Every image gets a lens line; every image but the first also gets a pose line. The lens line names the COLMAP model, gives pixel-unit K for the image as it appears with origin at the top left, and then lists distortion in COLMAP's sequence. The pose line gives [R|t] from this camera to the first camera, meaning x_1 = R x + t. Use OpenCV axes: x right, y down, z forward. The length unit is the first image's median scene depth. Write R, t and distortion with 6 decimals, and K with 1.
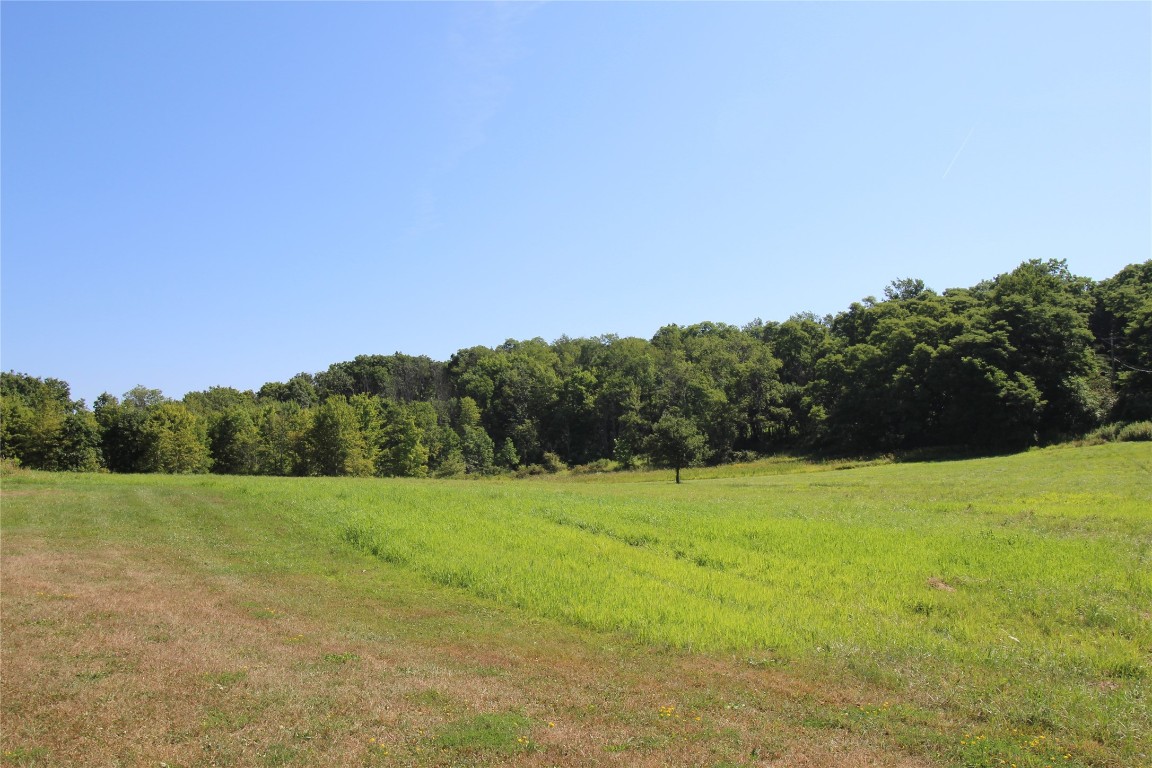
lens RADIAL K [[881.9, 0, 577.9], [0, 881.9, 359.8], [0, 0, 1]] dist [-0.001969, -0.002848]
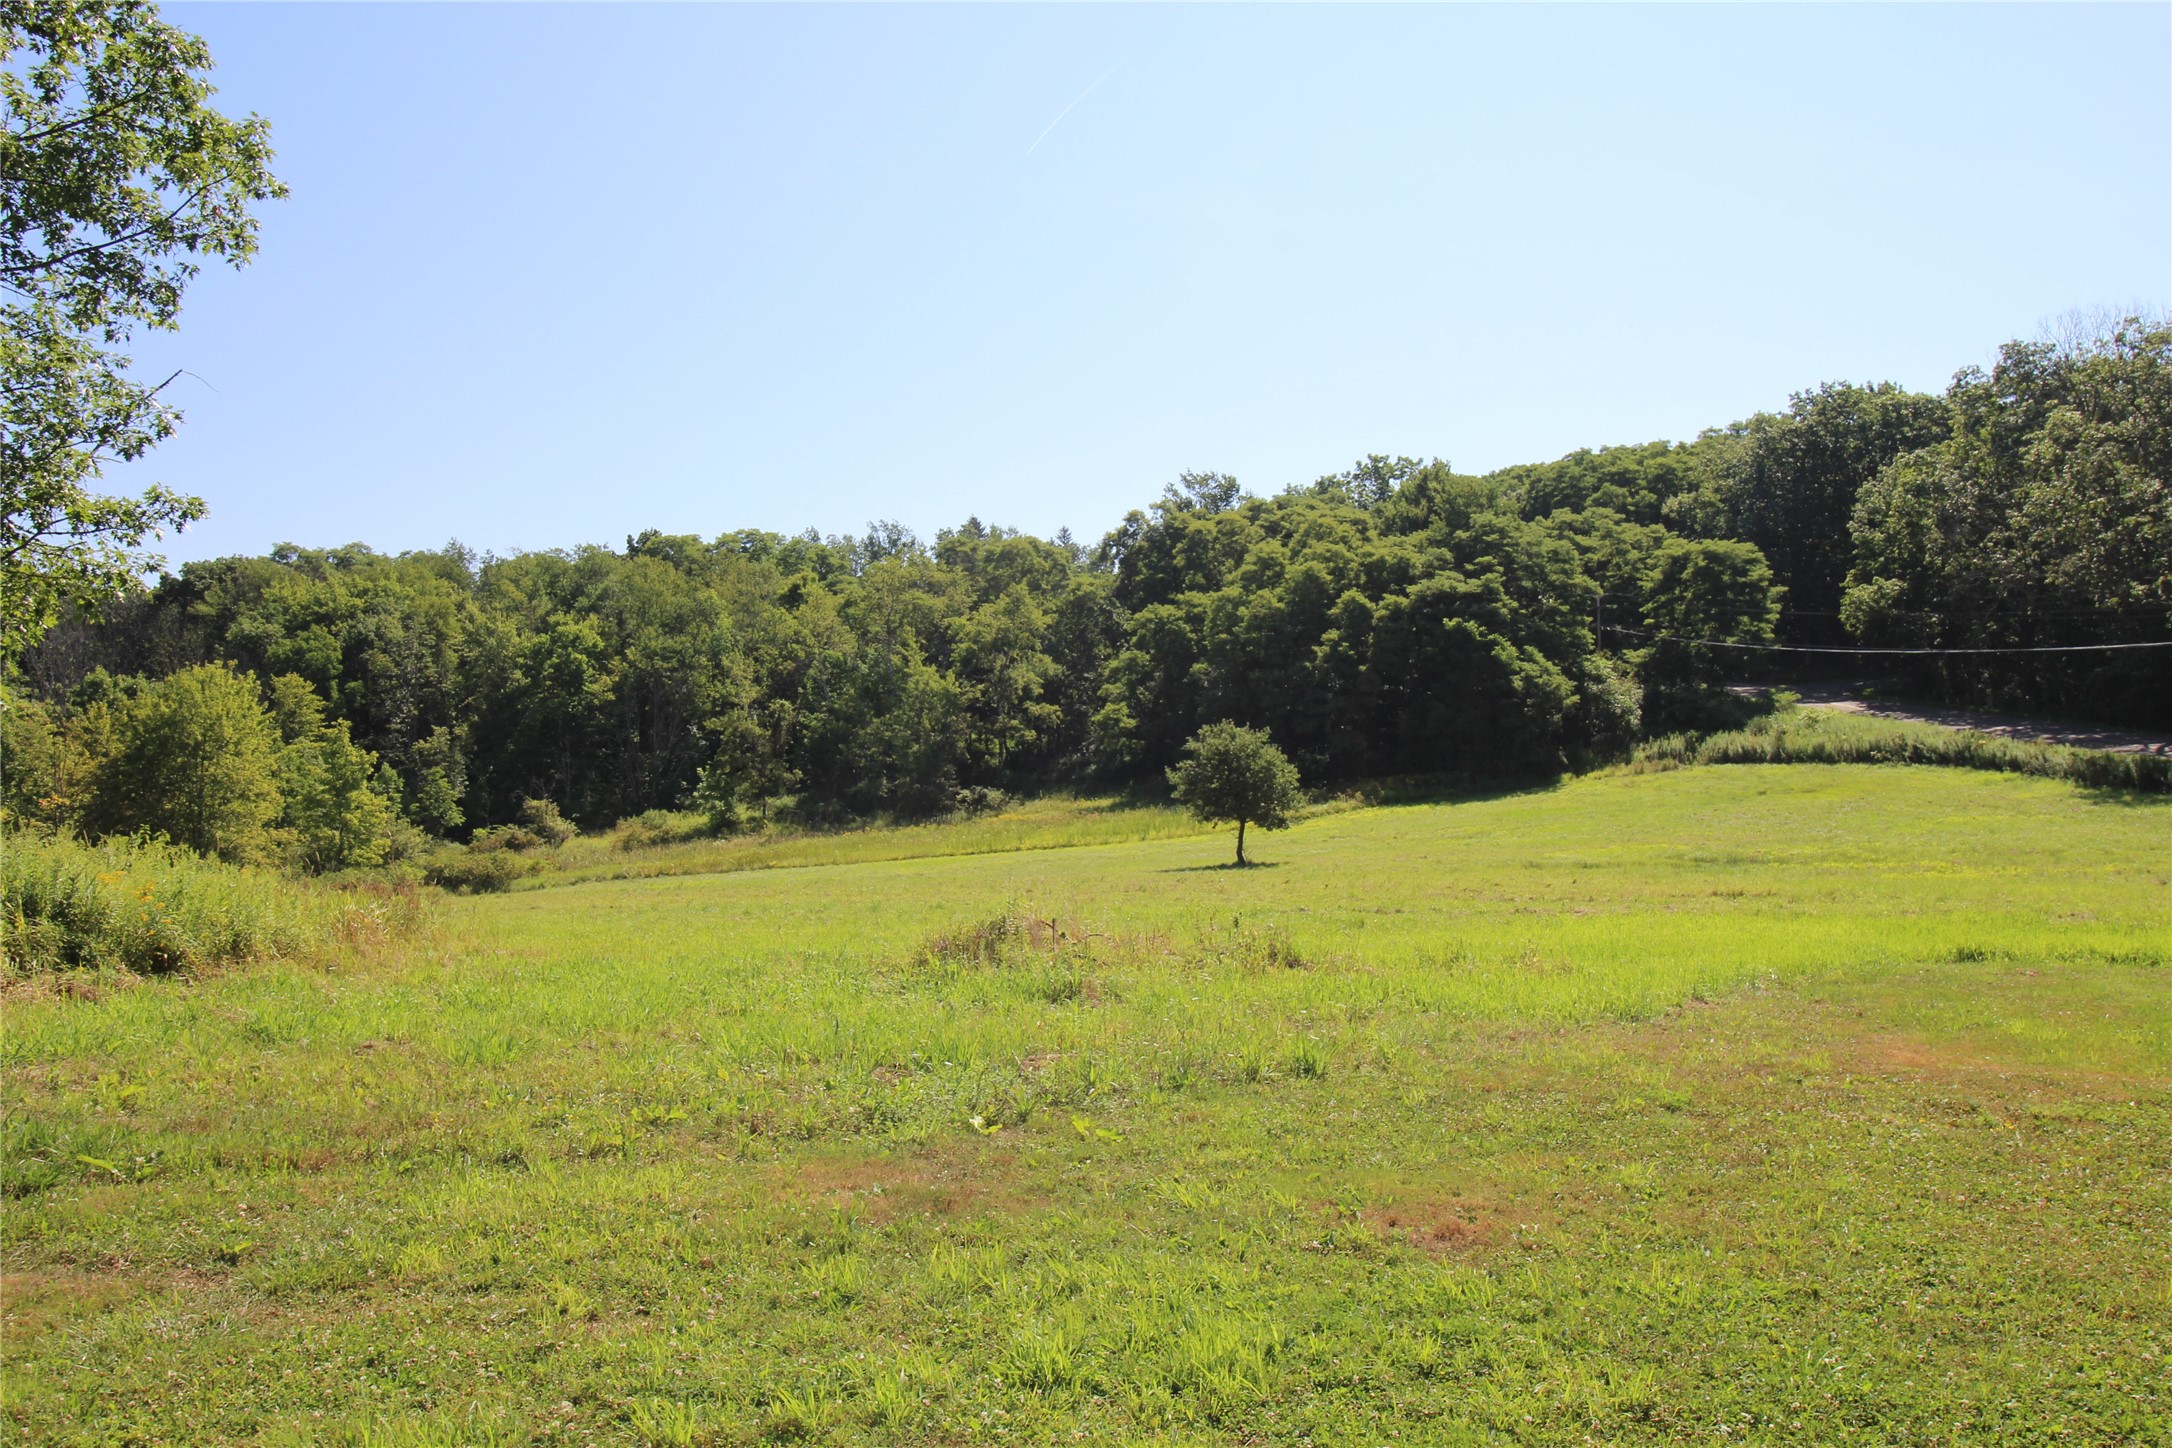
lens RADIAL K [[1662.8, 0, 1089.5], [0, 1662.8, 678.4], [0, 0, 1]] dist [-0.001969, -0.002848]
pose [[0.879817, 0.013818, 0.475112, -0.212068], [-0.032954, 0.998945, 0.031972, 0.006867], [-0.474169, -0.043786, 0.879344, 0.127012]]
